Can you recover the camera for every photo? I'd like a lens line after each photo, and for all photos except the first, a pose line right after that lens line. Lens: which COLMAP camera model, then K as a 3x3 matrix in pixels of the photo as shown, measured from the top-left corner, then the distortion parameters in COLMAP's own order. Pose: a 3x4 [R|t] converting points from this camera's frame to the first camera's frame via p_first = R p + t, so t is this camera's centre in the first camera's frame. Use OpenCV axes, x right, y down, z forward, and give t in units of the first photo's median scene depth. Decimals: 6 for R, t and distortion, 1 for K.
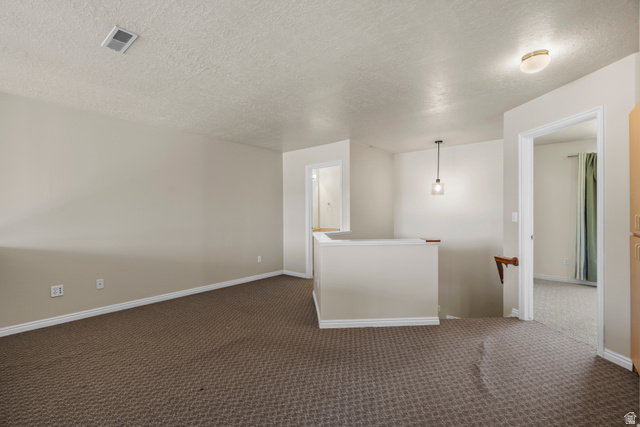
lens RADIAL K [[288.8, 0, 319.8], [0, 288.8, 212.0], [0, 0, 1]] dist [-0.002659, 0.000575]
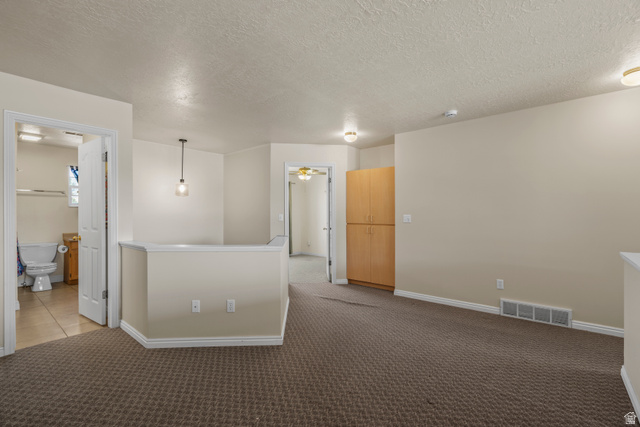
lens RADIAL K [[288.8, 0, 320.4], [0, 288.8, 212.1], [0, 0, 1]] dist [-0.002659, 0.000575]
pose [[0.013454, 0.006499, 0.999888, -0.845701], [0.003589, 0.999972, -0.006548, 0.003373], [-0.999903, 0.003677, 0.013430, 0.836430]]
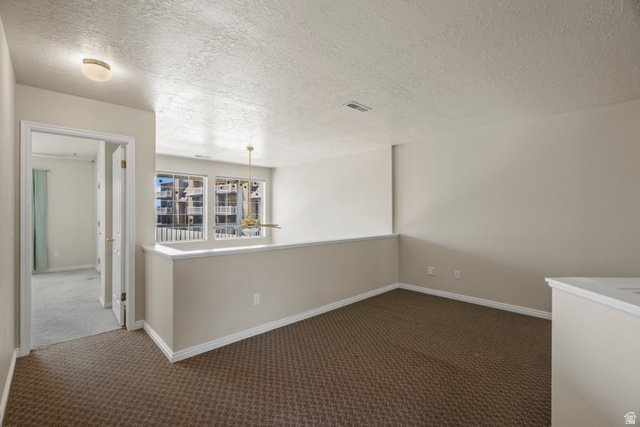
lens RADIAL K [[288.8, 0, 317.7], [0, 288.8, 215.1], [0, 0, 1]] dist [-0.002659, 0.000575]
pose [[-0.127260, 0.017005, -0.991724, 0.545973], [-0.001715, 0.999848, 0.017364, -0.021201], [0.991868, 0.003911, -0.127212, 0.615609]]
